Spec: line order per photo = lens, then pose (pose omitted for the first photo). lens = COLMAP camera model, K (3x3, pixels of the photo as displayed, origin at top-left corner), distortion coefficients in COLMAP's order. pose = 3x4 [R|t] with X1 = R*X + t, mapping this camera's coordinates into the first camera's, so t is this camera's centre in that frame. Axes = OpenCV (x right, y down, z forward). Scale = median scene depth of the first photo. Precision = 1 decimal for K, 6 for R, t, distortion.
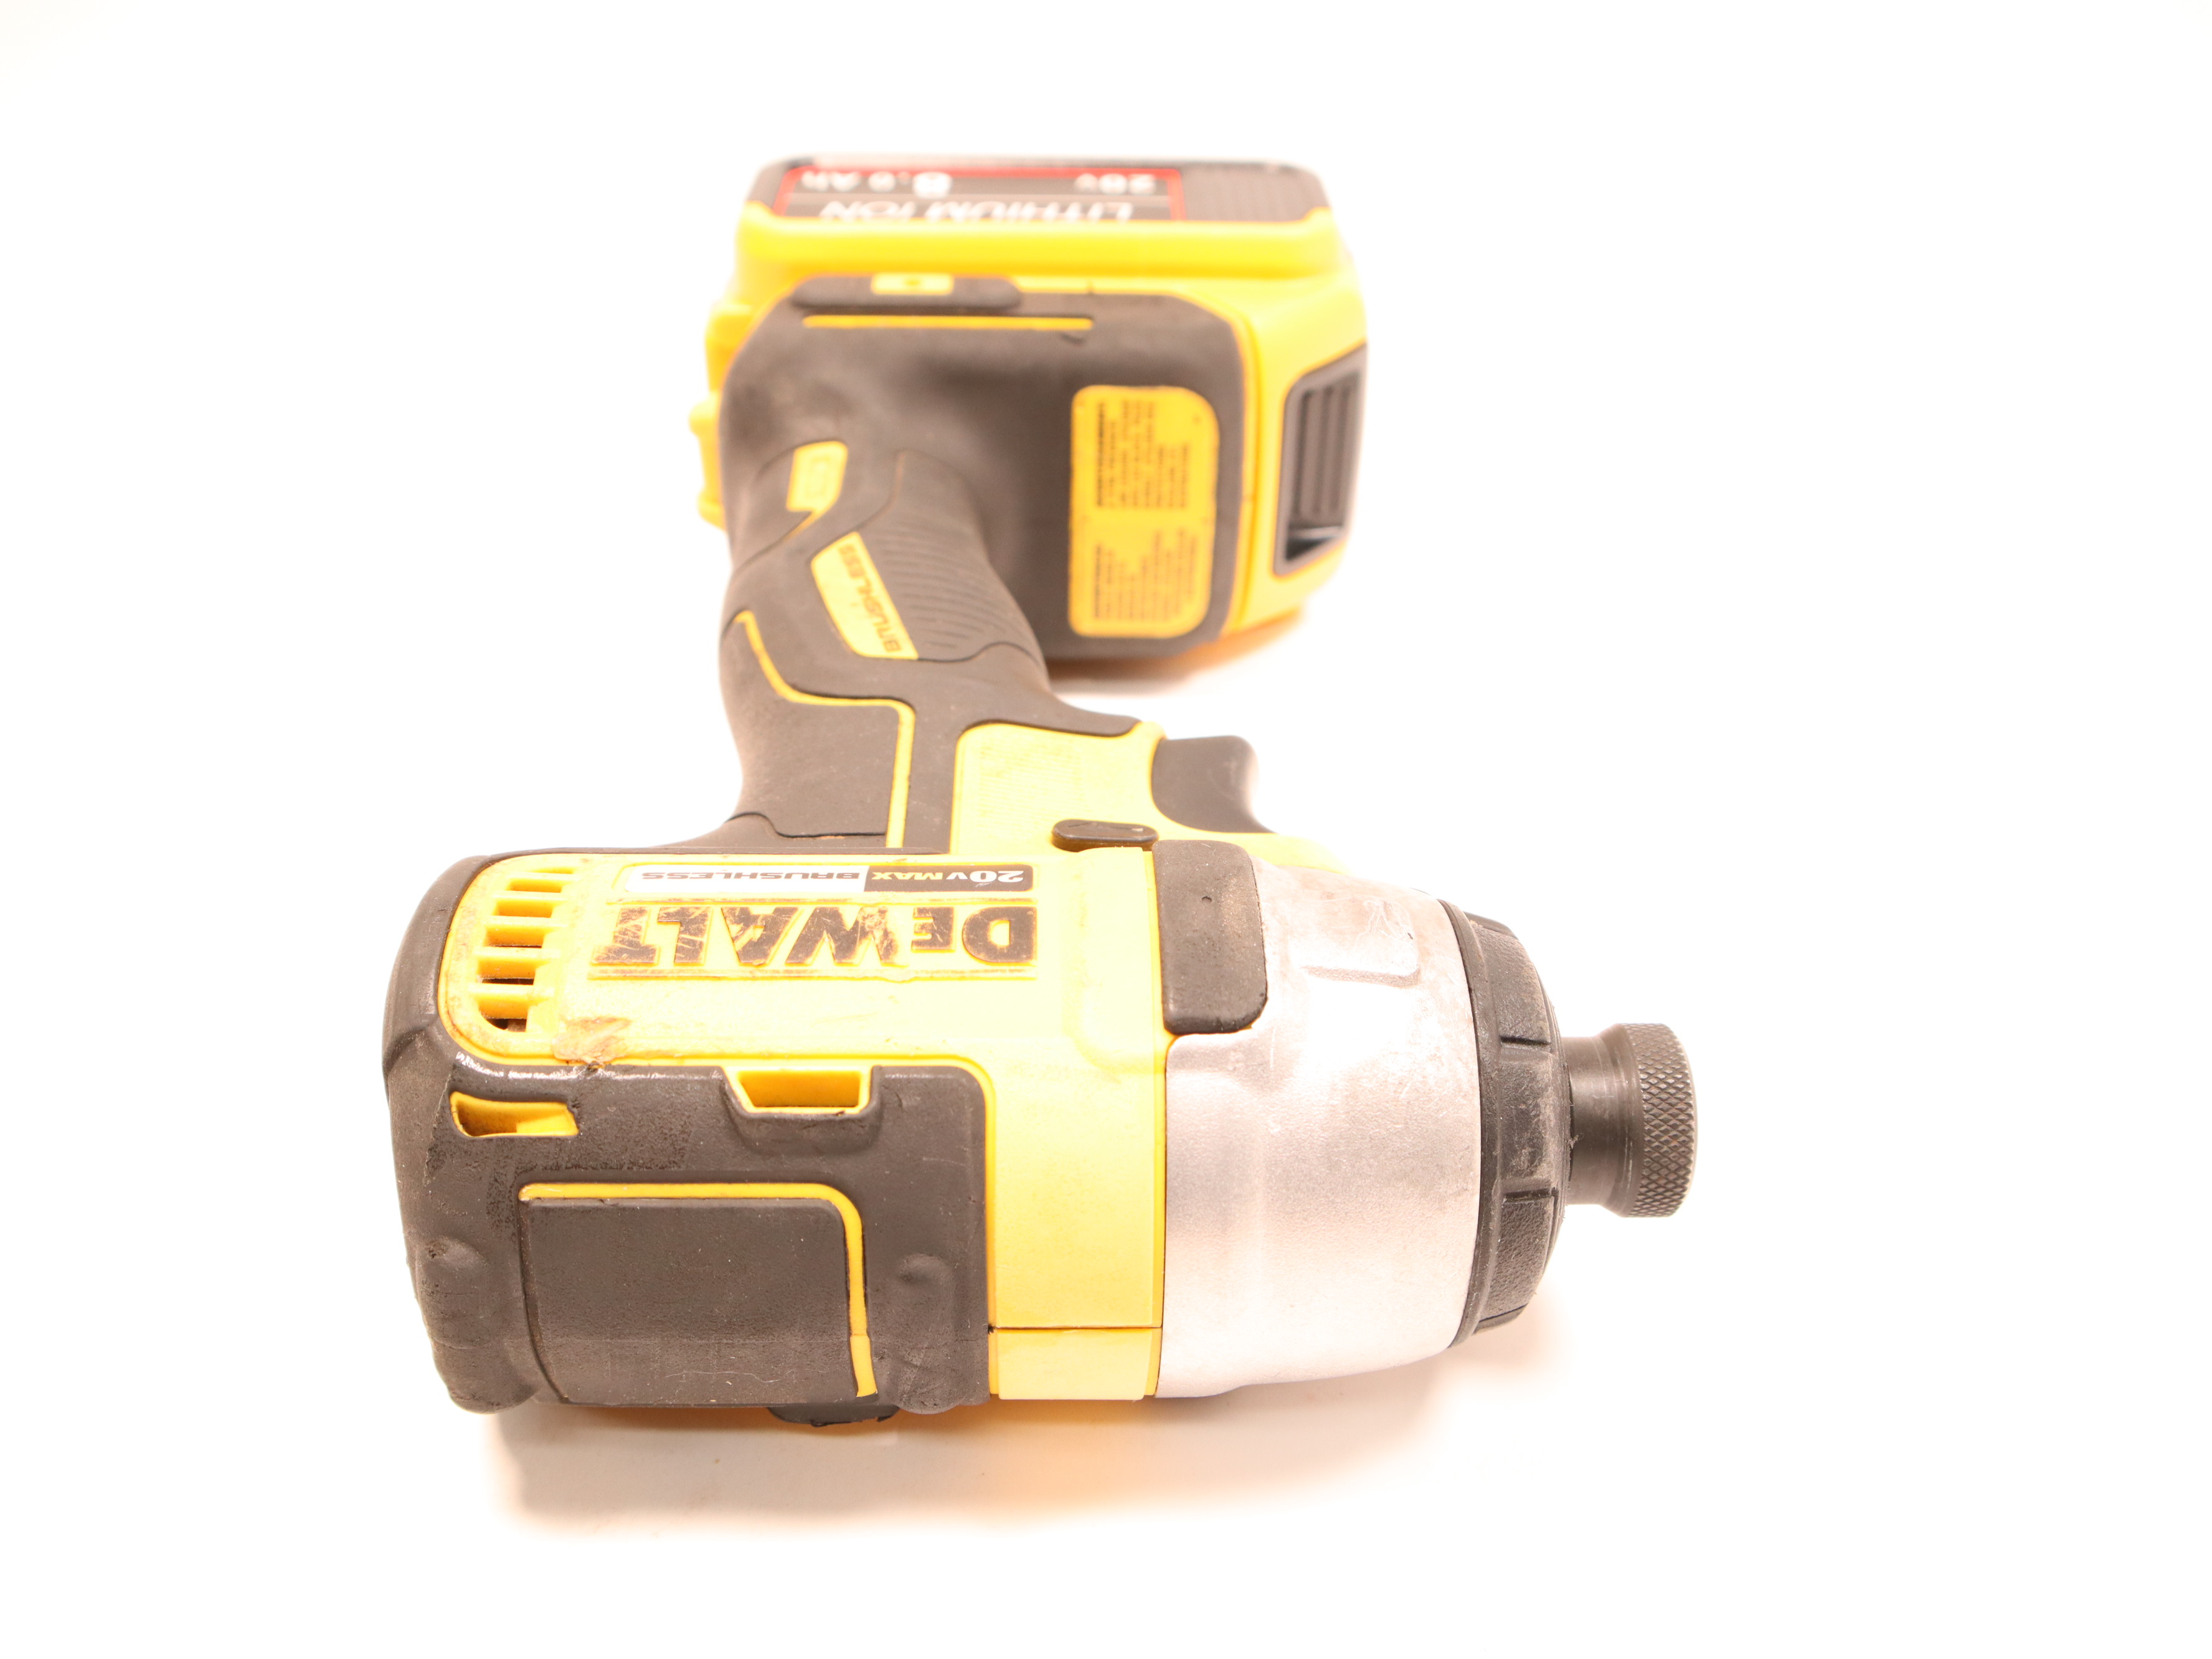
lens RADIAL K [[2019.7, 0, 1032.2], [0, 2019.7, 828.3], [0, 0, 1]] dist [-0.000479, 0.000122]
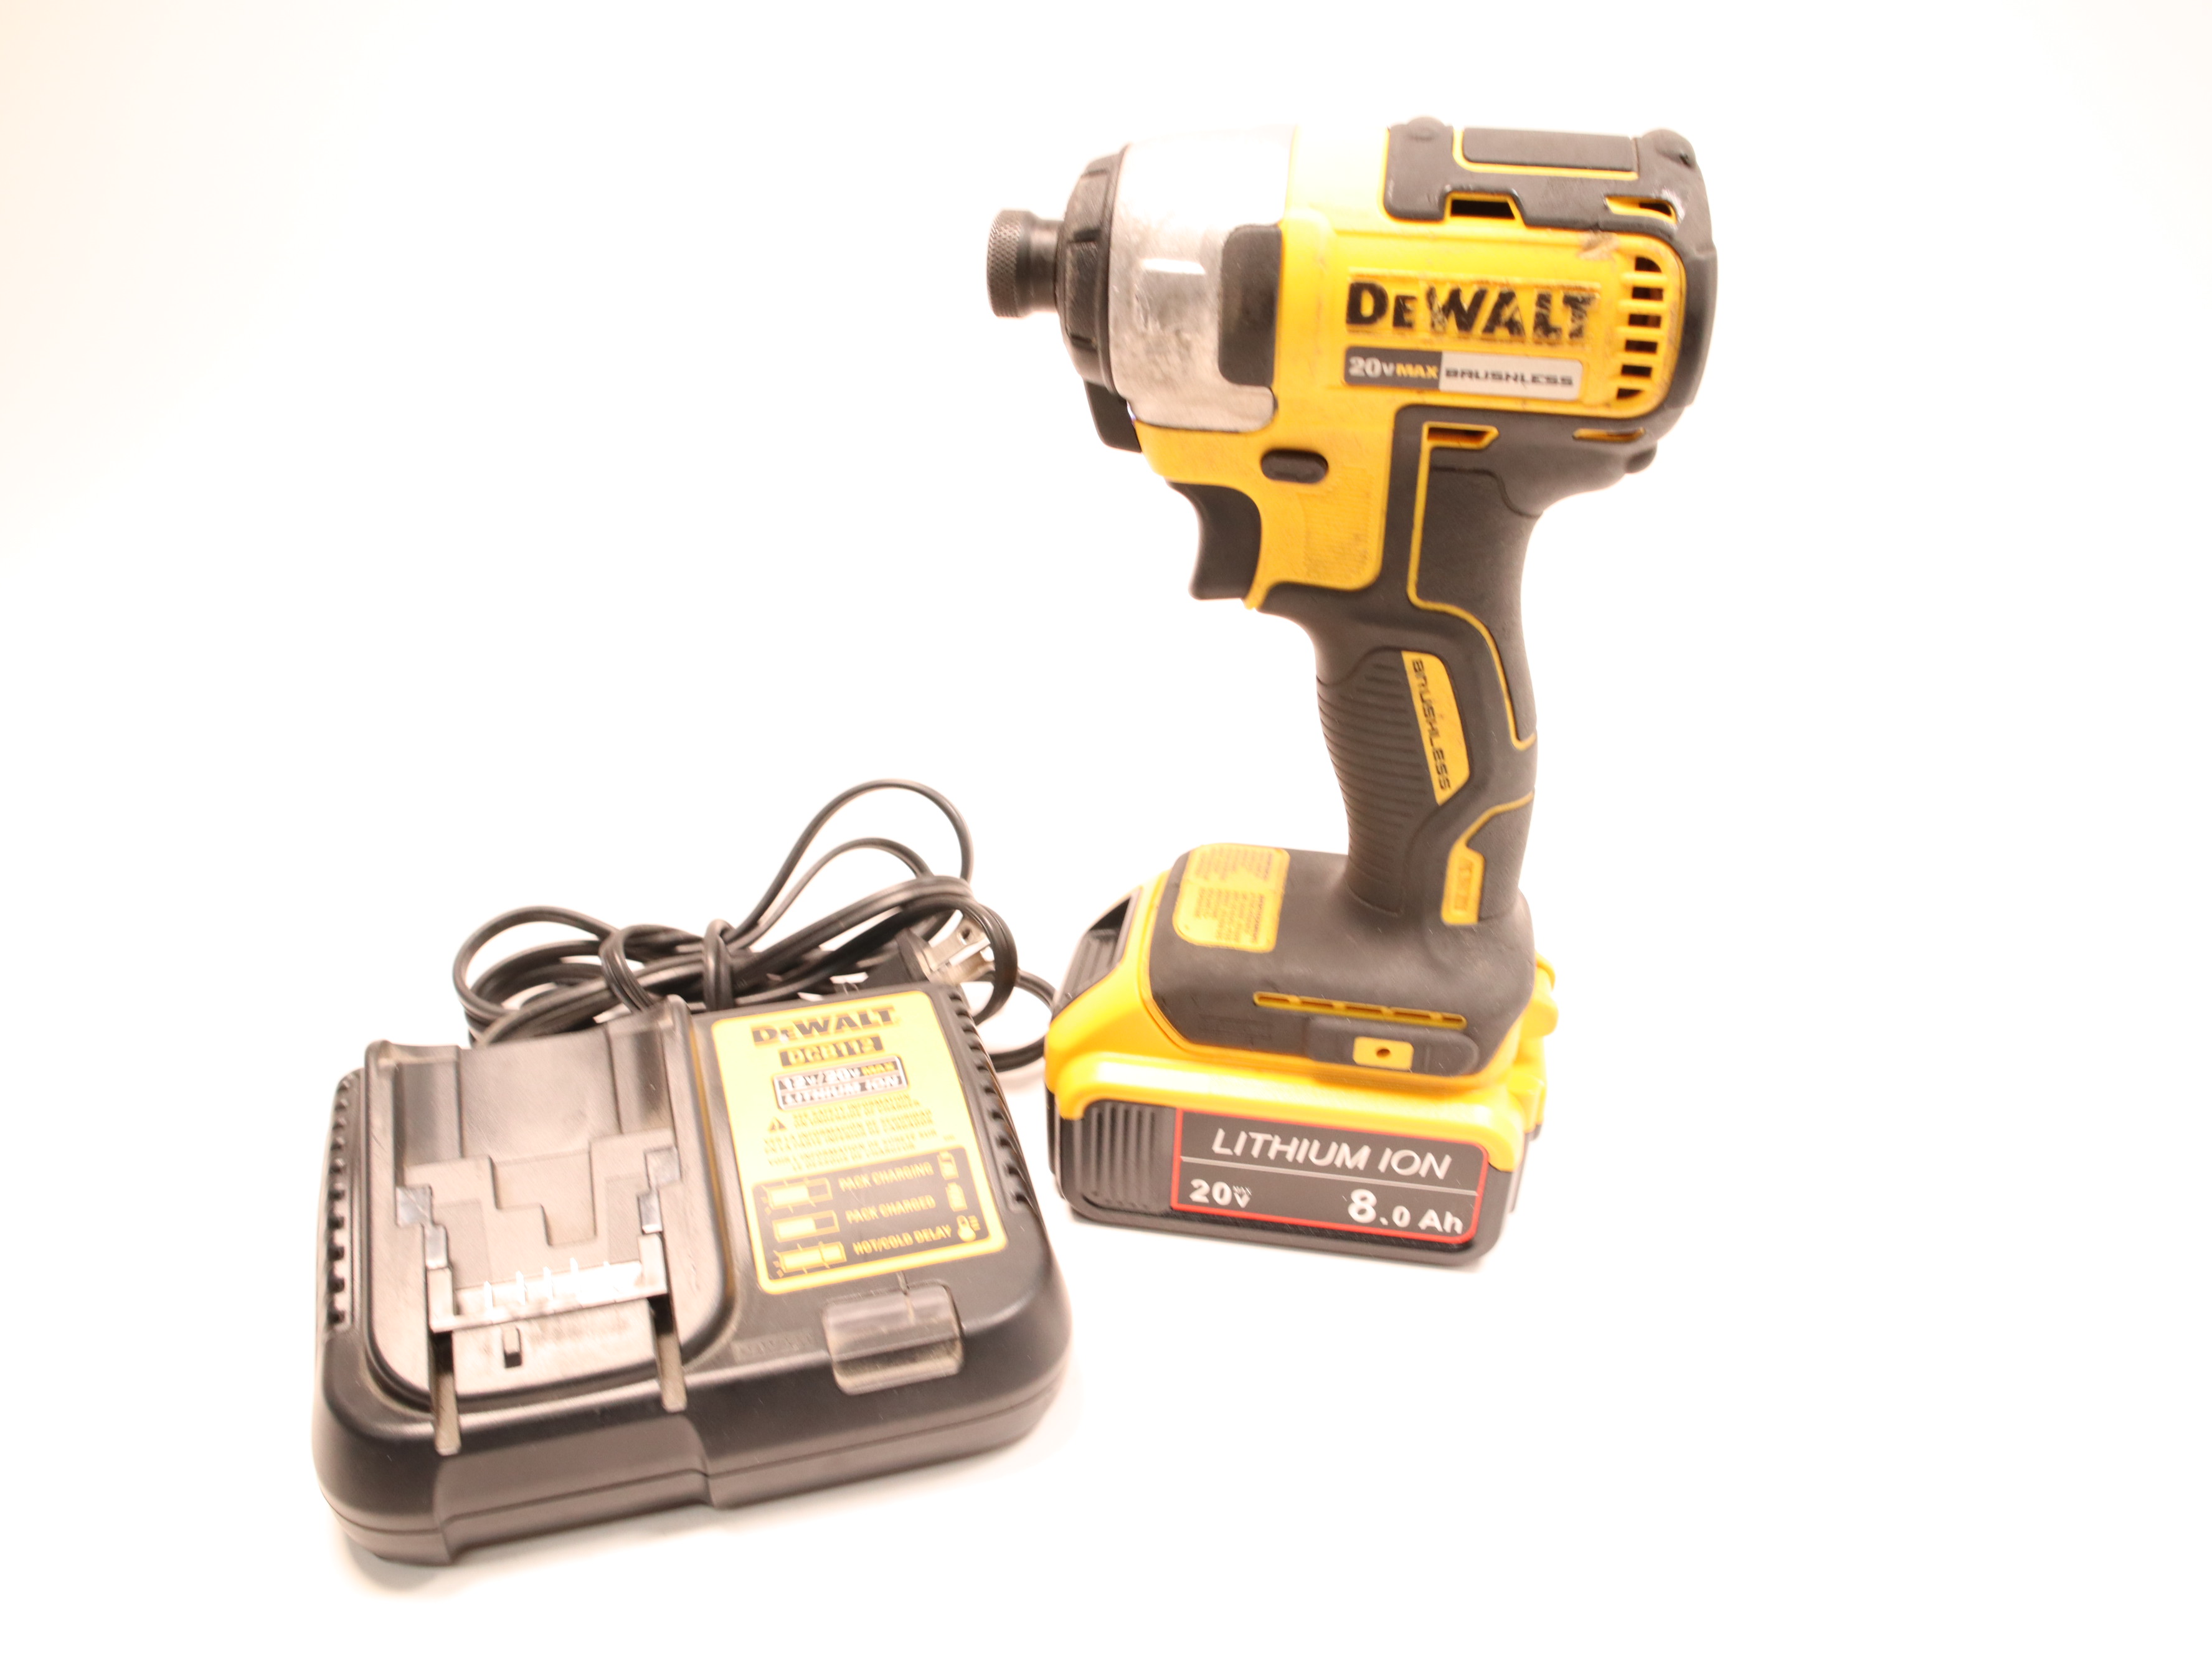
lens RADIAL K [[1764.1, 0, 1110.8], [0, 1764.1, 822.7], [0, 0, 1]] dist [-0.139021, 0.190474]
pose [[-0.985590, -0.091245, 0.142431, -0.052563], [0.141339, -0.906830, 0.397093, -0.984216], [0.092928, 0.411502, 0.906659, -0.221365]]
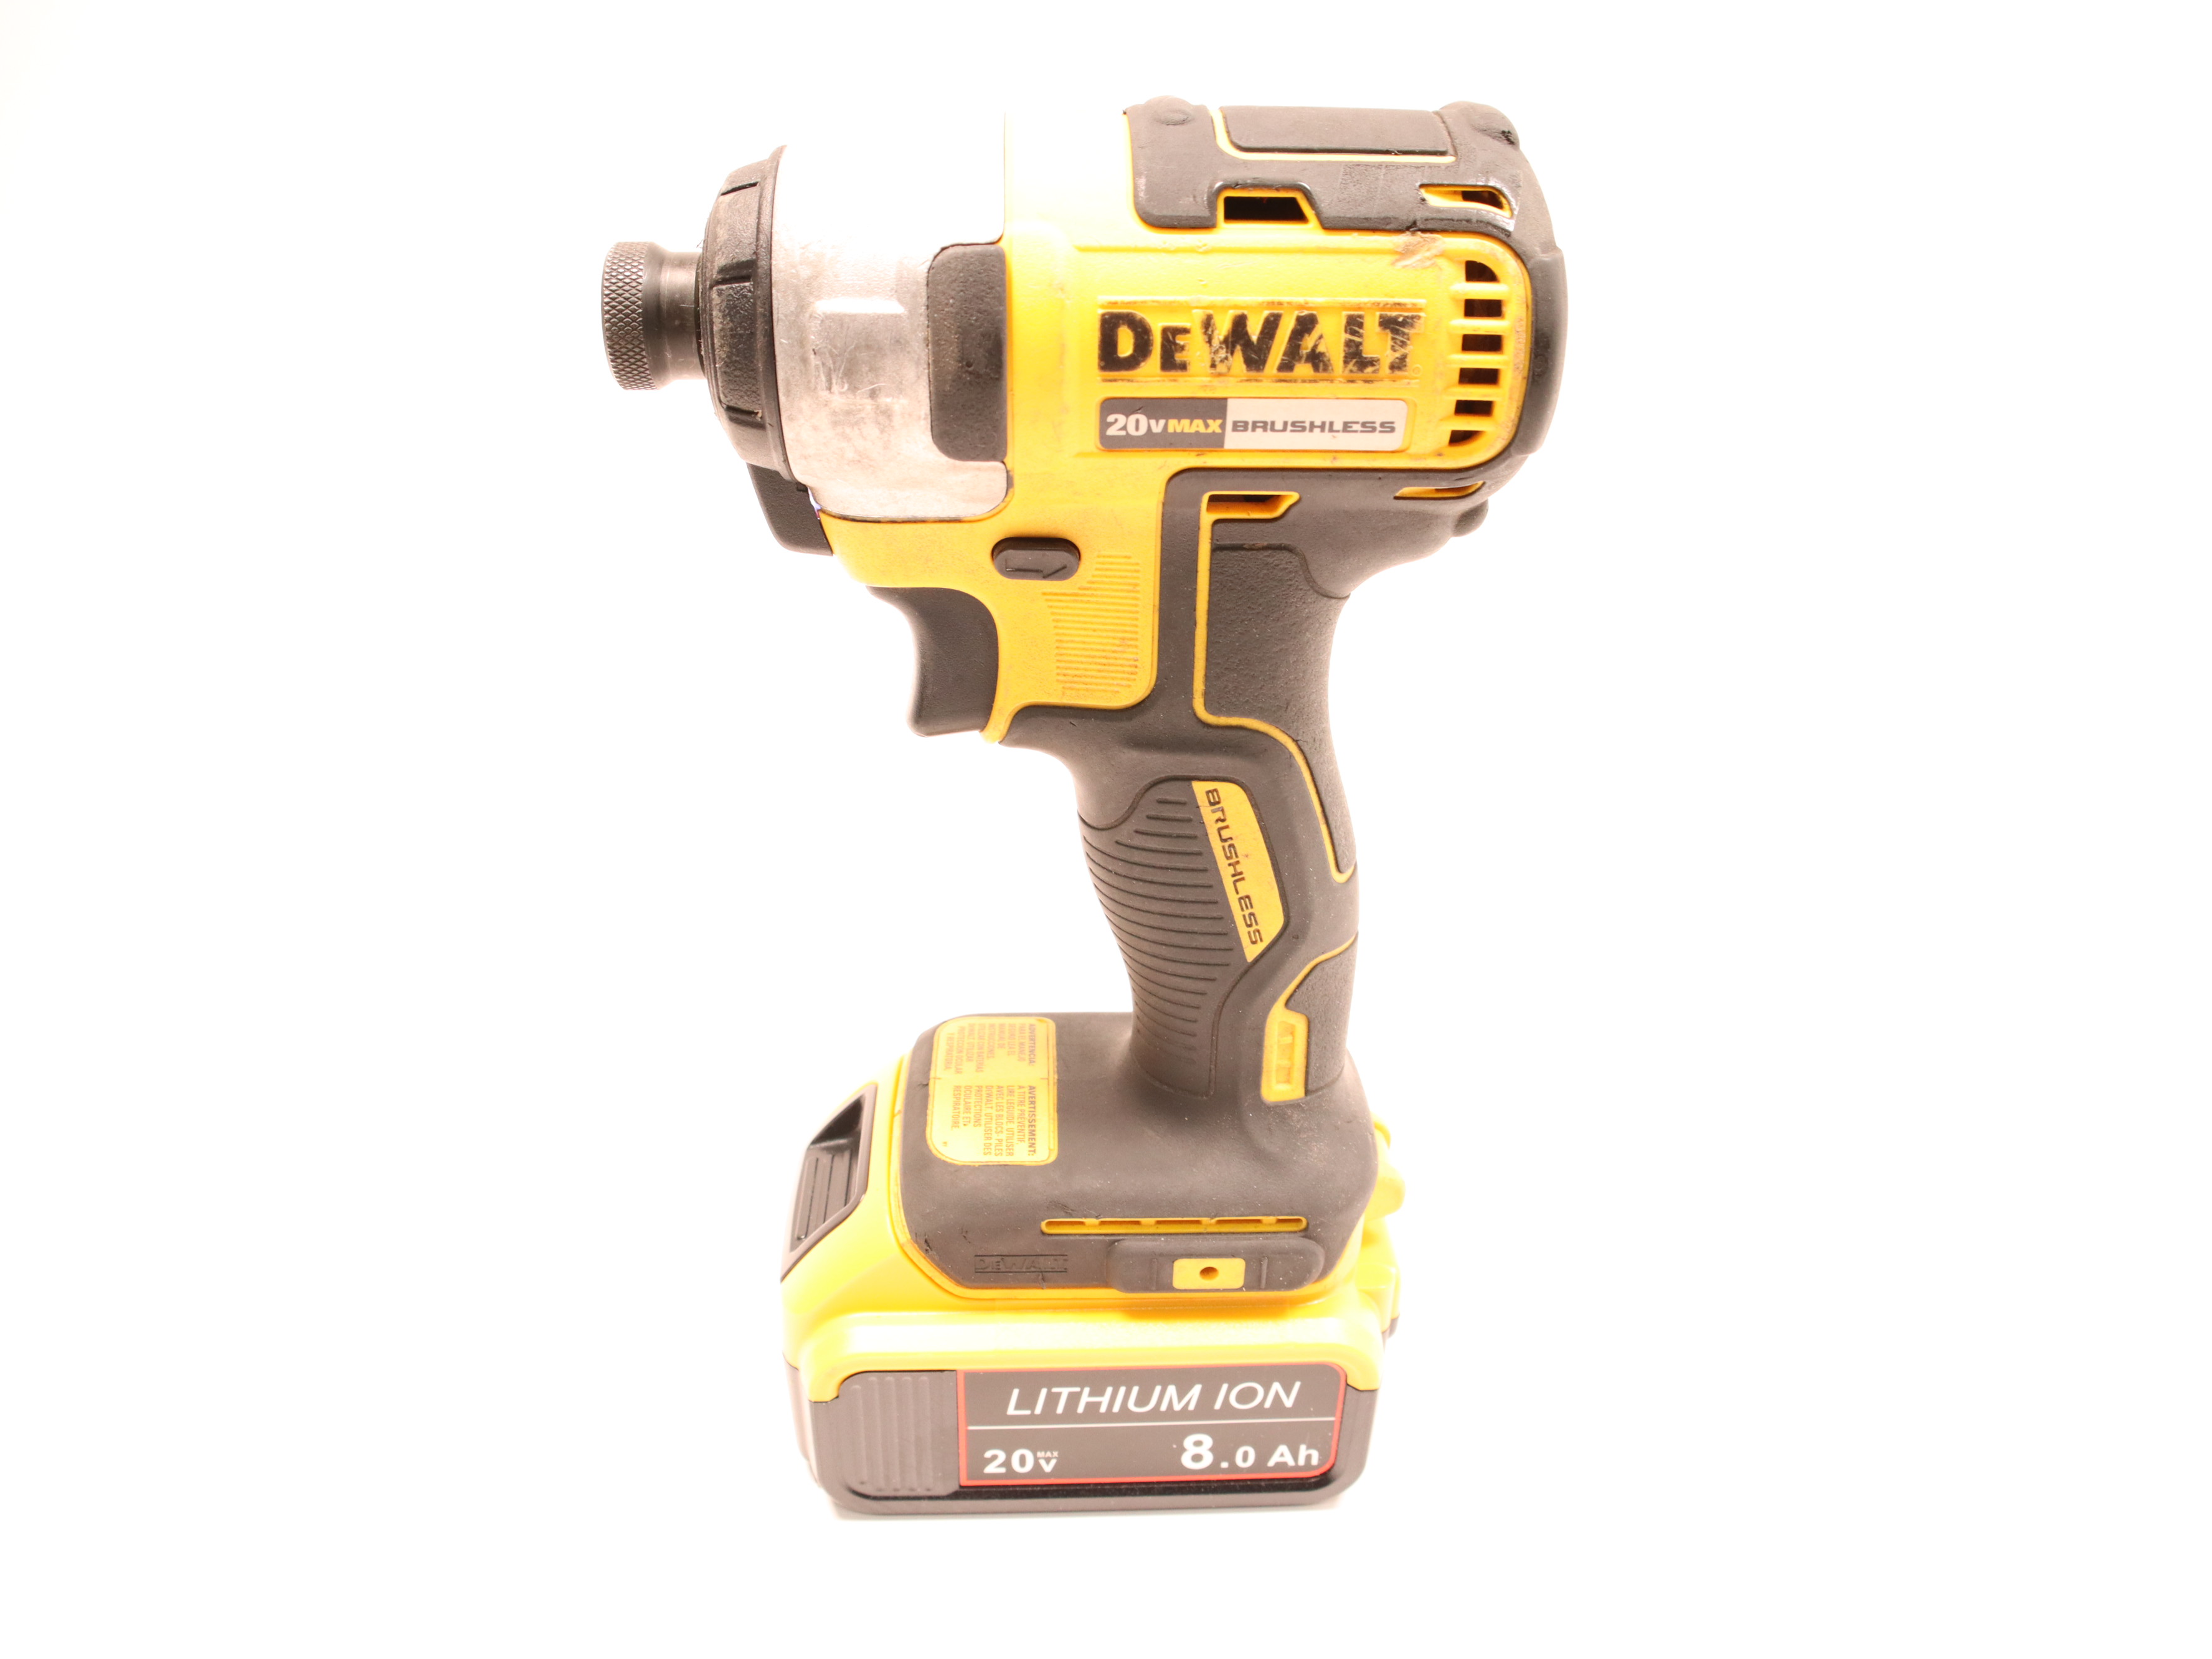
lens RADIAL K [[1764.1, 0, 1110.8], [0, 1764.1, 822.7], [0, 0, 1]] dist [-0.139021, 0.190474]
pose [[-0.999175, 0.012116, -0.038766, 0.041223], [-0.027583, -0.903012, 0.428729, -0.716016], [-0.029811, 0.429445, 0.902601, 0.090424]]
